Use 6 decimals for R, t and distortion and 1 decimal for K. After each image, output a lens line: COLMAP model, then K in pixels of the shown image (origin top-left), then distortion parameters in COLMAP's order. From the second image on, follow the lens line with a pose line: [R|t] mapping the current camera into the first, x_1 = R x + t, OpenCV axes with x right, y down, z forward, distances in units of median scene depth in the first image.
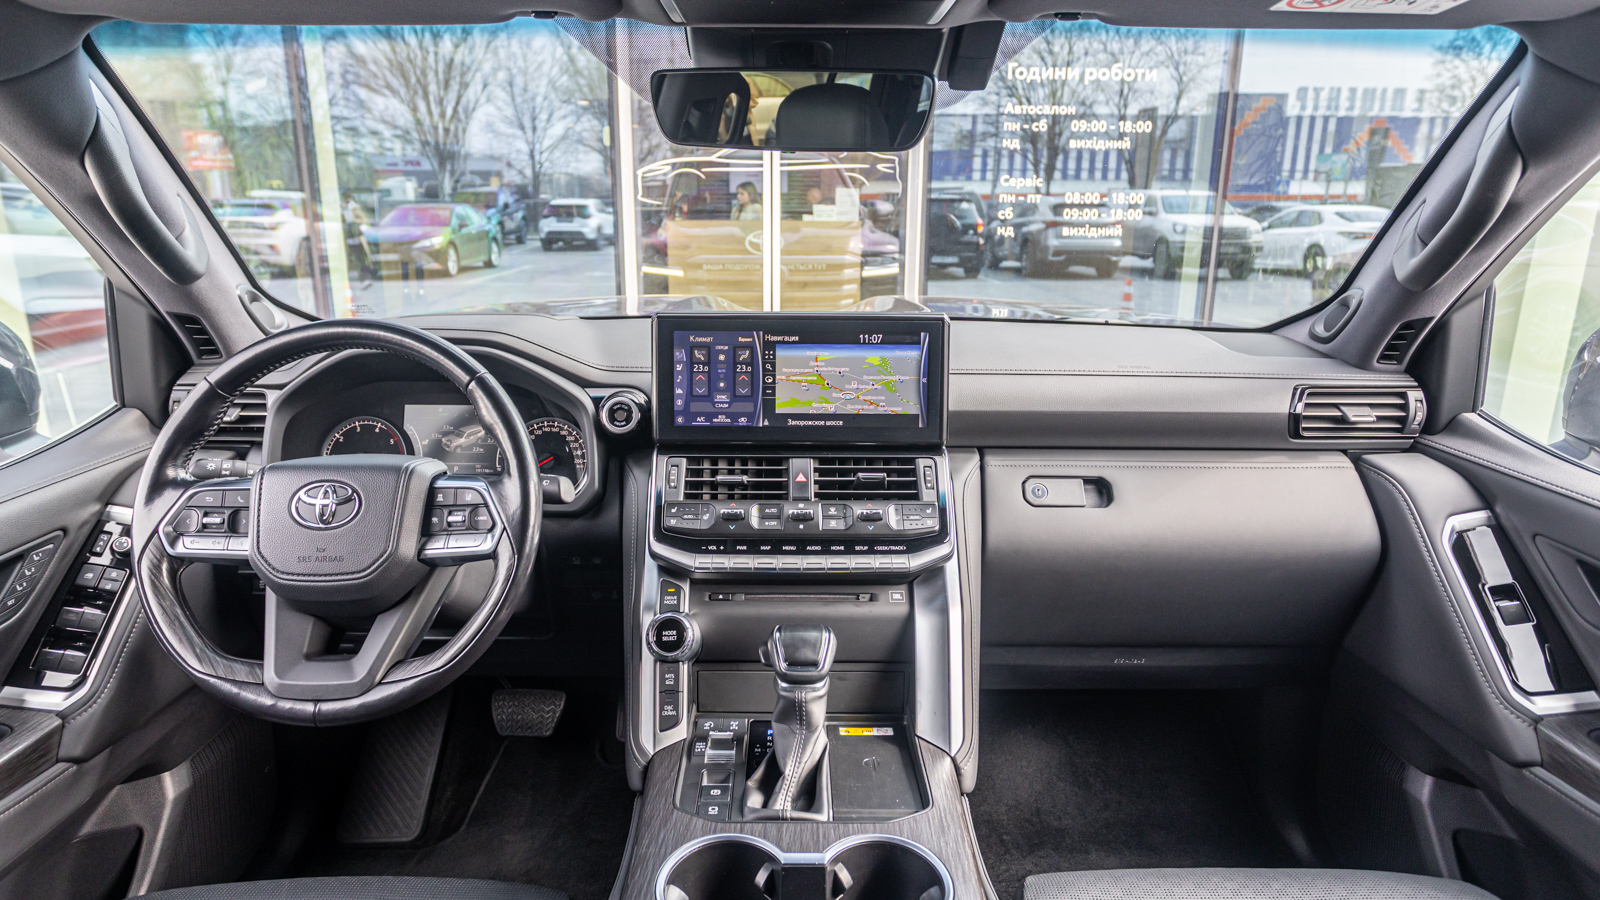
lens RADIAL K [[910.4, 0, 793.8], [0, 910.4, 408.1], [0, 0, 1]] dist [-0.018005, 0.022504]
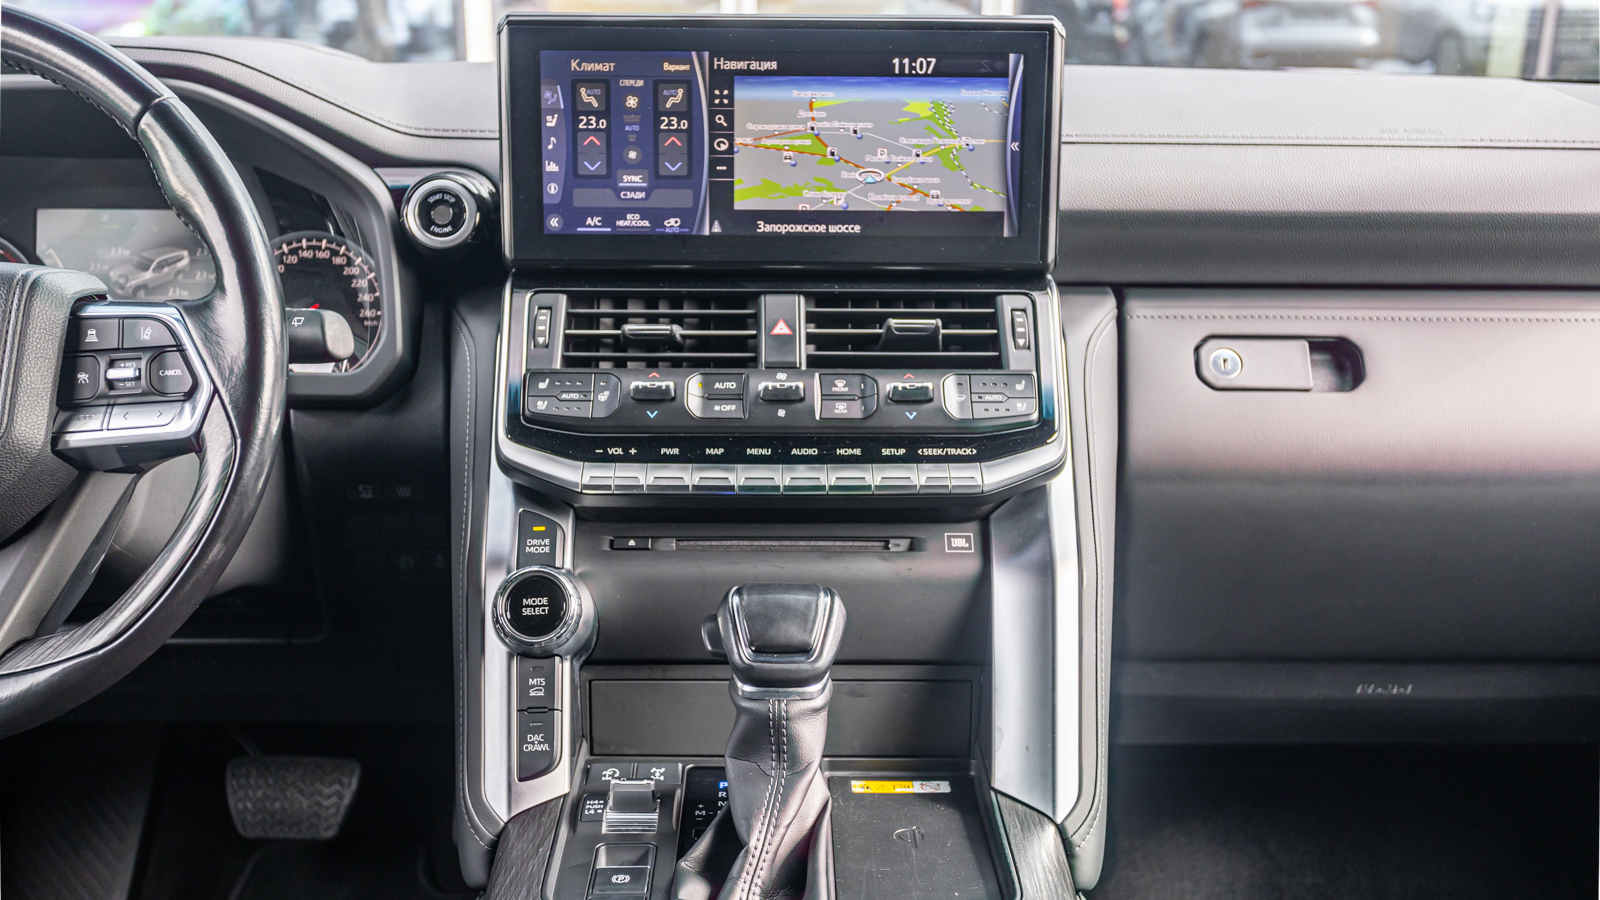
lens RADIAL K [[1608.3, 0, 792.8], [0, 1608.3, 482.0], [0, 0, 1]] dist [0.007814, 0.004687]
pose [[0.999986, -0.000640, 0.005185, 0.009551], [0.000217, 0.996699, 0.081181, 0.089959], [-0.005220, -0.081179, 0.996686, 0.051990]]
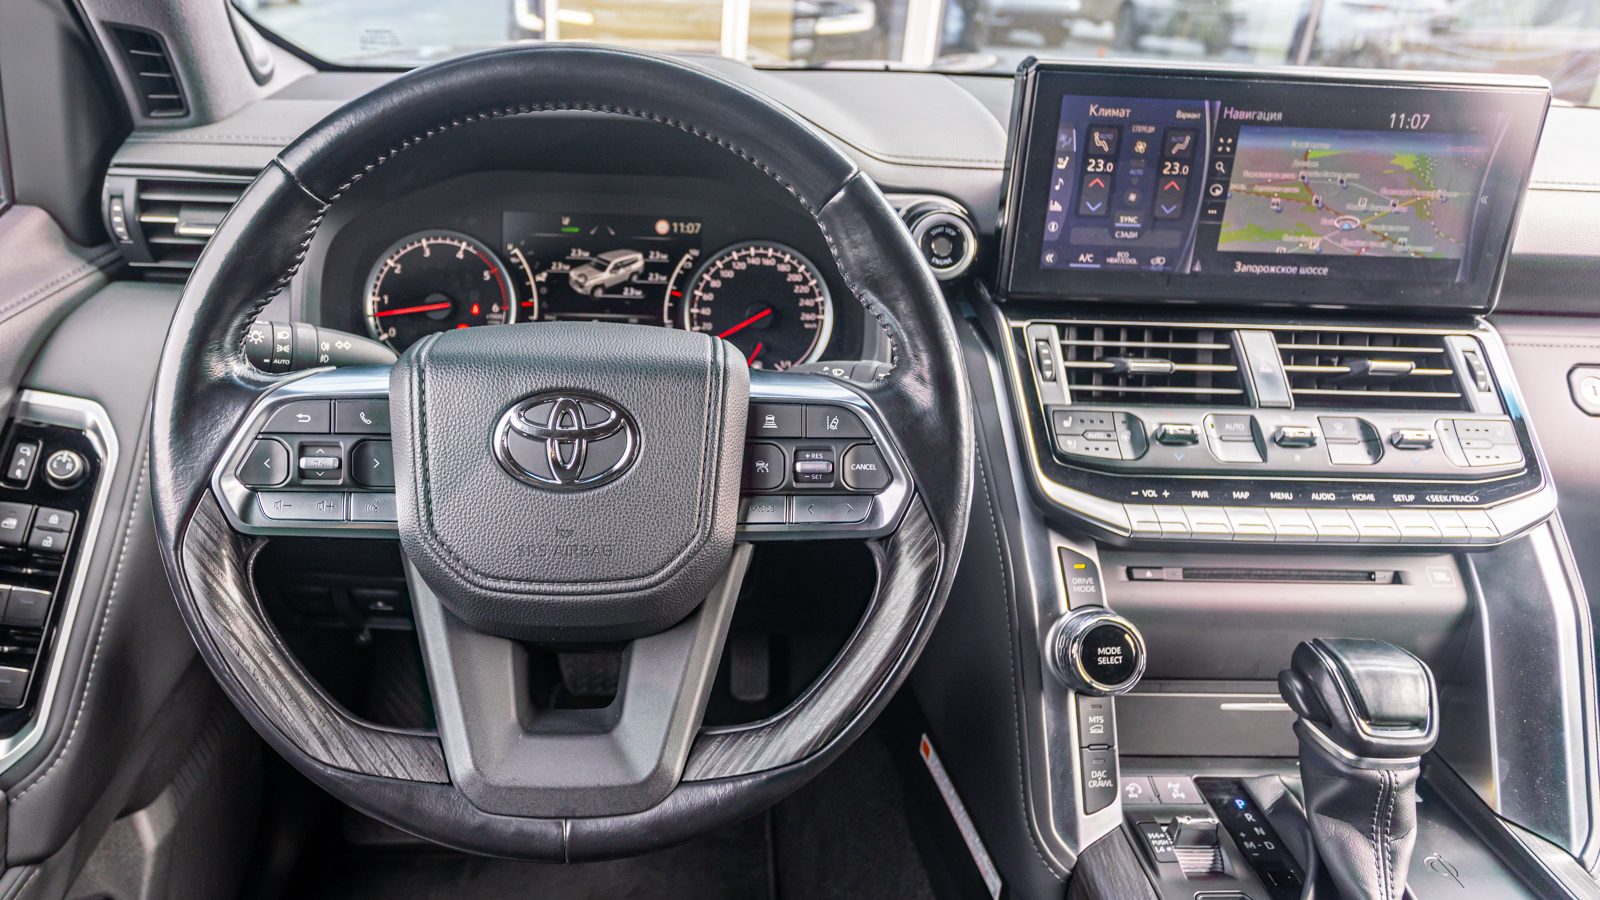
lens RADIAL K [[1038.9, 0, 687.9], [0, 1038.9, 390.4], [0, 0, 1]] dist [0.003928, 0.001914]
pose [[0.998488, 0.020115, 0.051167, -0.390151], [-0.029307, 0.982148, 0.185813, -0.020183], [-0.046516, -0.187032, 0.981252, 0.371387]]
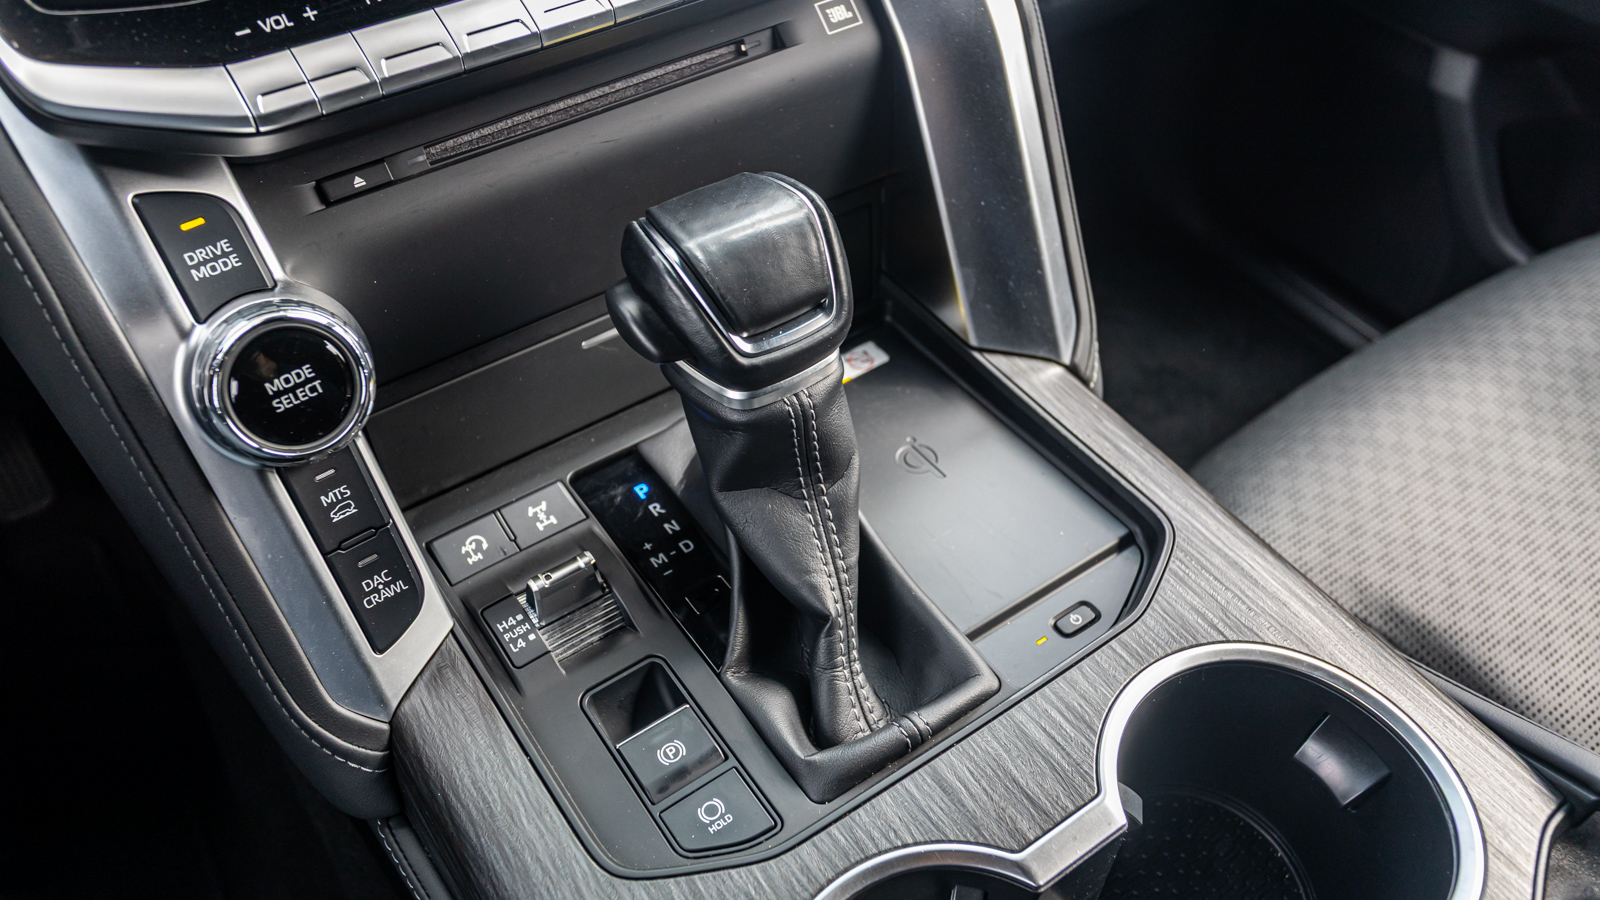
lens RADIAL K [[1267.8, 0, 800.0], [0, 1267.8, 450.0], [0, 0, 1]] dist [0.010783, 0.006187]
pose [[0.818726, -0.414971, 0.396846, -0.154945], [0.112415, 0.793616, 0.597943, 0.045132], [-0.563073, -0.444940, 0.696403, 0.570468]]
